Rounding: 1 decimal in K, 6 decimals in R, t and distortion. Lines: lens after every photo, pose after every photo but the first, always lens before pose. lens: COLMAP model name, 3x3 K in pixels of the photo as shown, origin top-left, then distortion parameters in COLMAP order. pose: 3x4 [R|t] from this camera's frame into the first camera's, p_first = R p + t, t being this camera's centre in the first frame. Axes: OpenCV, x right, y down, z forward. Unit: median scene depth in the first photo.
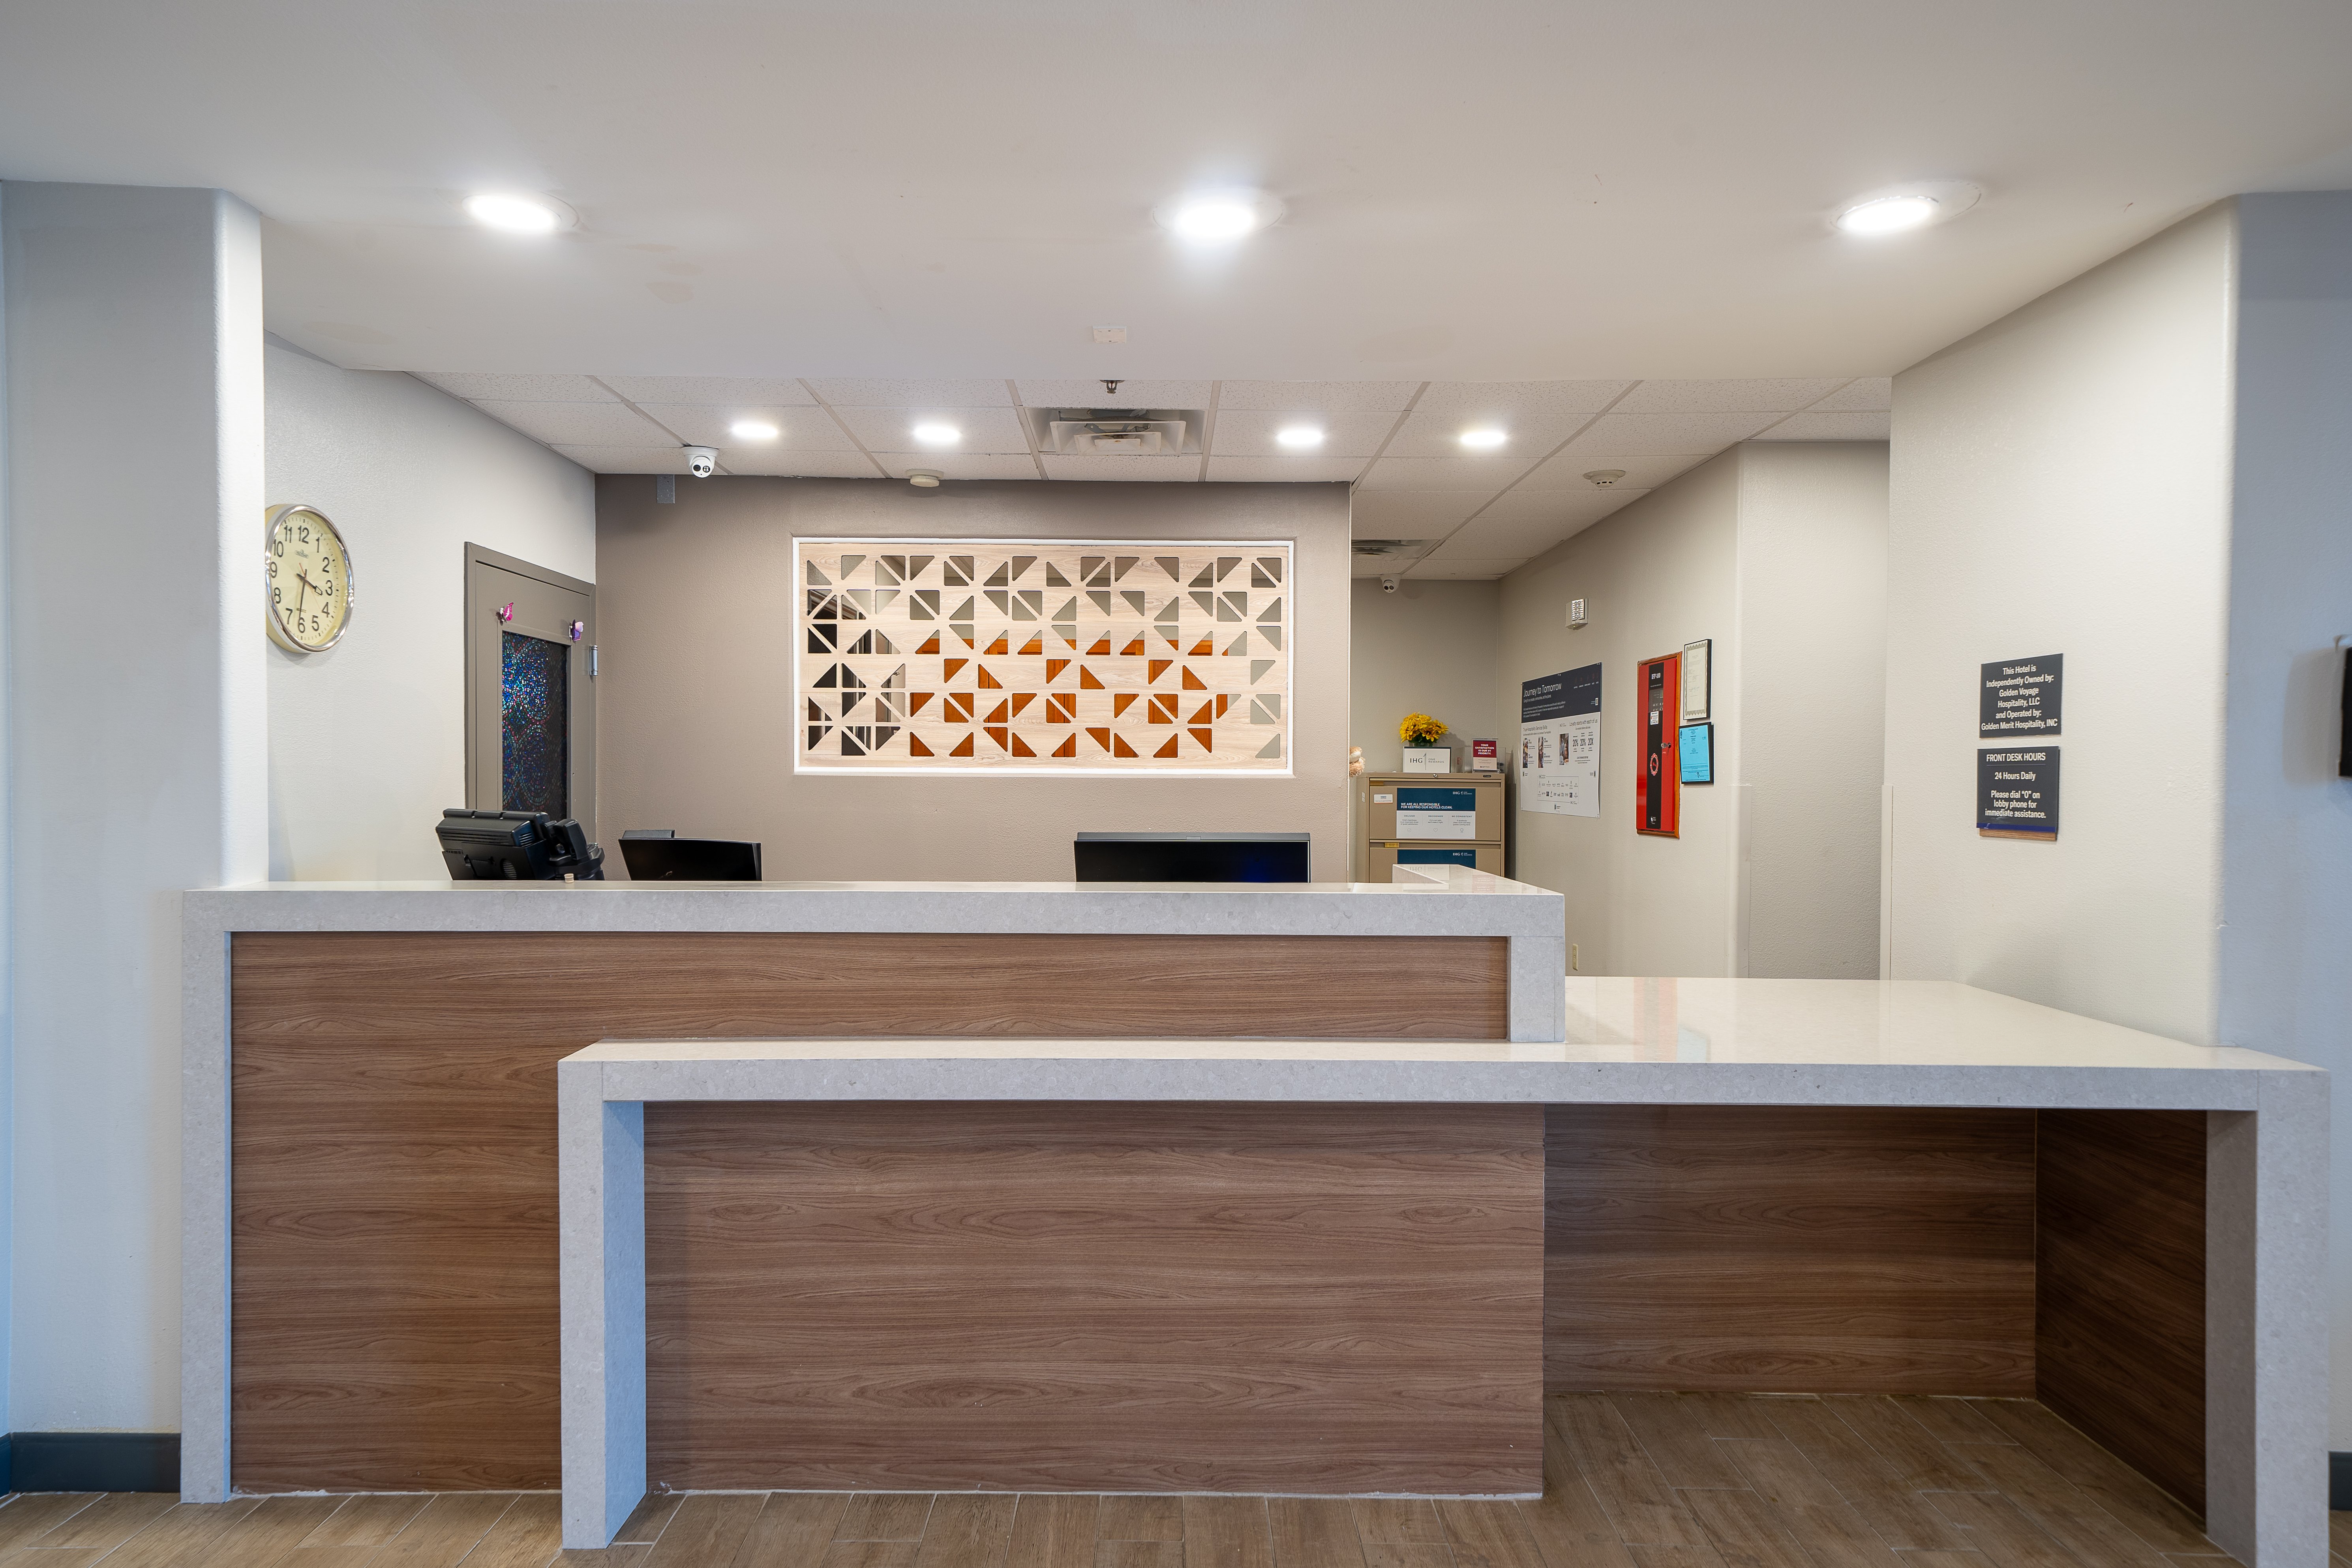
lens RADIAL K [[1405.4, 0, 1176.8], [0, 1405.4, 784.0], [0, 0, 1]] dist [0.018992, -0.002199]
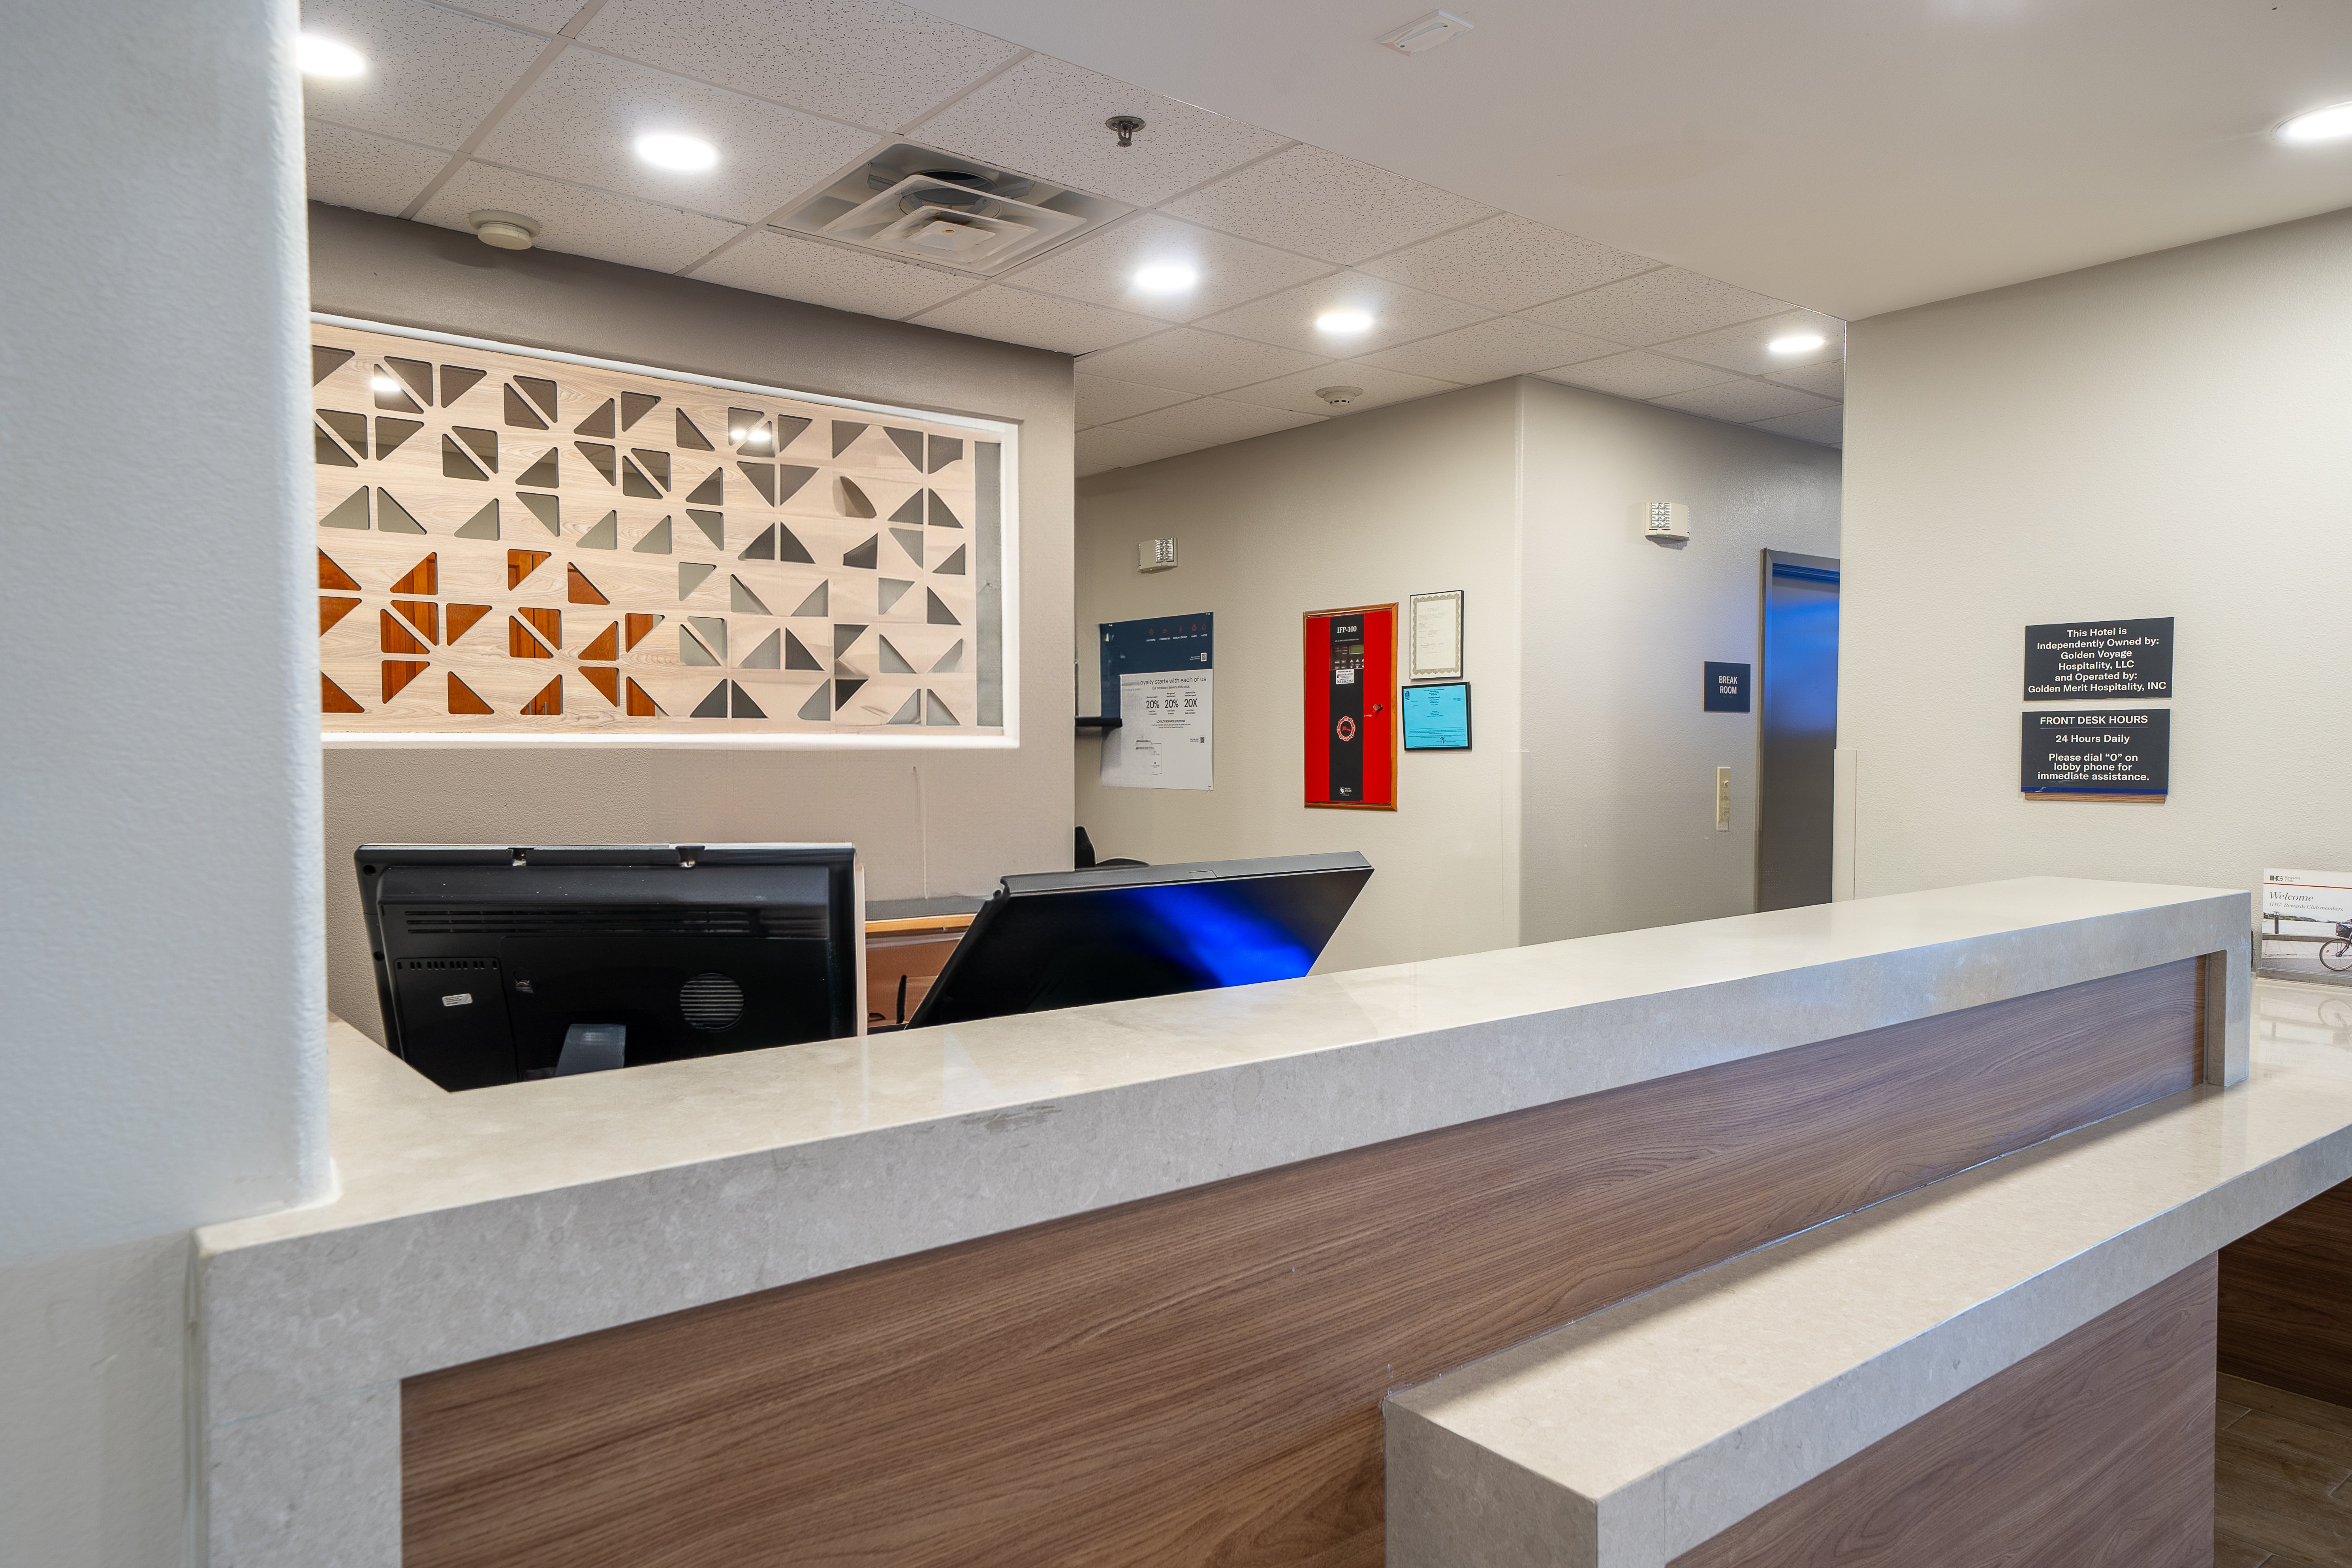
lens RADIAL K [[1507.7, 0, 1169.8], [0, 1507.7, 775.7], [0, 0, 1]] dist [0.011825, -0.001497]
pose [[0.787560, -0.018173, 0.615970, -0.550048], [0.009032, 0.999798, 0.017950, -0.004511], [-0.616172, -0.008574, 0.787565, 0.533478]]
